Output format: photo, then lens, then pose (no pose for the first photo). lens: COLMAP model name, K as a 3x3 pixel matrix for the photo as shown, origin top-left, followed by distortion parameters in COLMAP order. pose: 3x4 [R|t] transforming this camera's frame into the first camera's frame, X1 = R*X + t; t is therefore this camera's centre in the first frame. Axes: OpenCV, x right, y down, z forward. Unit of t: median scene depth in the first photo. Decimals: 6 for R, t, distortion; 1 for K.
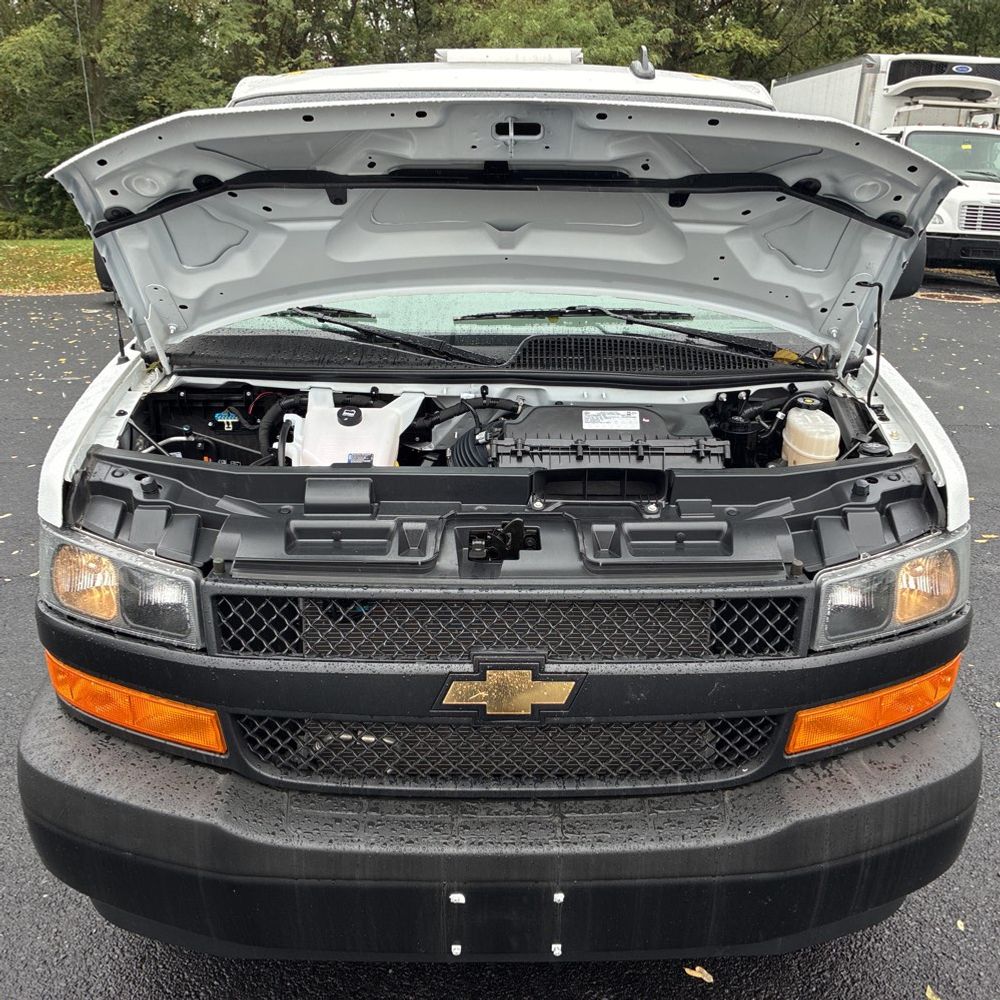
lens RADIAL K [[1011.1, 0, 504.4], [0, 1011.1, 504.6], [0, 0, 1]] dist [0.043168, -0.034937]
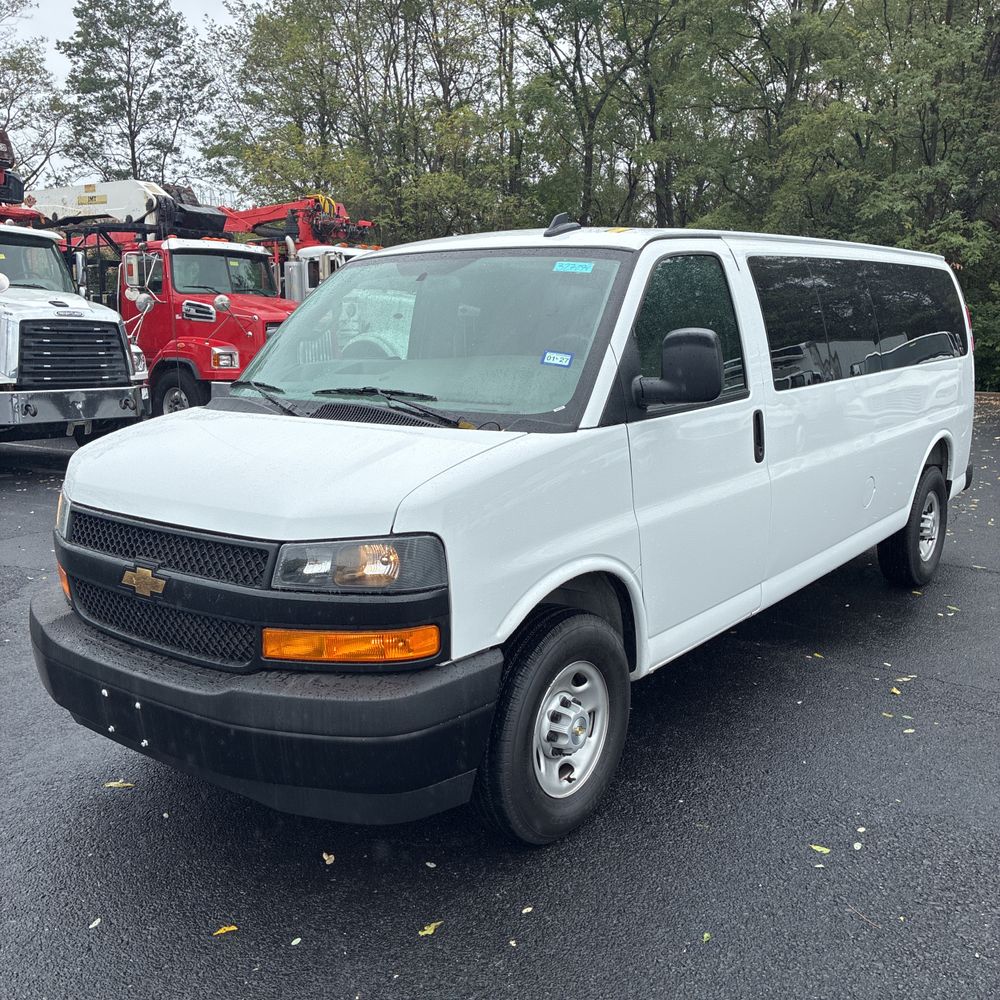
lens RADIAL K [[1012.2, 0, 492.8], [0, 1012.2, 495.9], [0, 0, 1]] dist [0.046905, -0.049205]
pose [[0.781582, 0.095227, -0.616492, 1.479106], [-0.190616, 0.977468, -0.090676, 0.080592], [0.593966, 0.188384, 0.782123, -0.044896]]
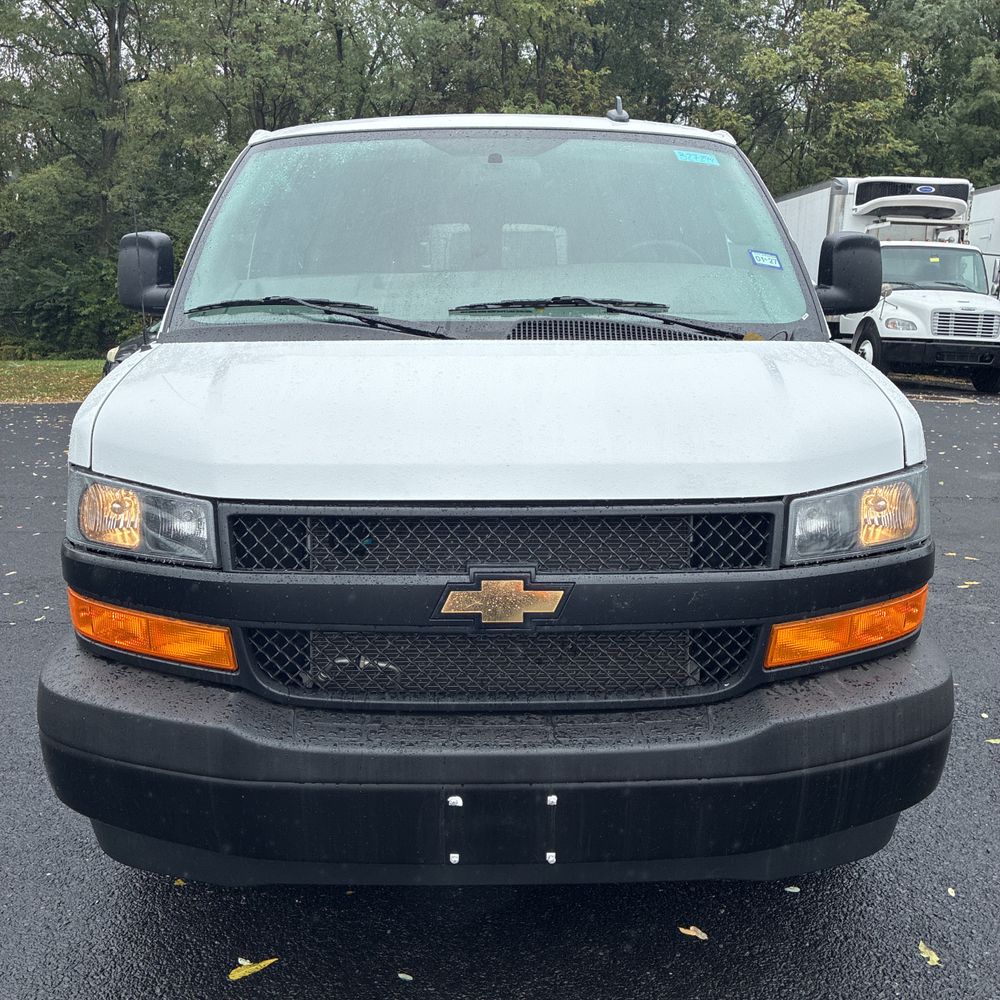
lens RADIAL K [[1012.2, 0, 492.8], [0, 1012.2, 495.9], [0, 0, 1]] dist [0.046905, -0.049205]
pose [[0.999951, -0.009443, -0.002828, -0.001756], [0.008995, 0.991445, -0.130213, 0.203540], [0.004033, 0.130181, 0.991482, -0.076716]]
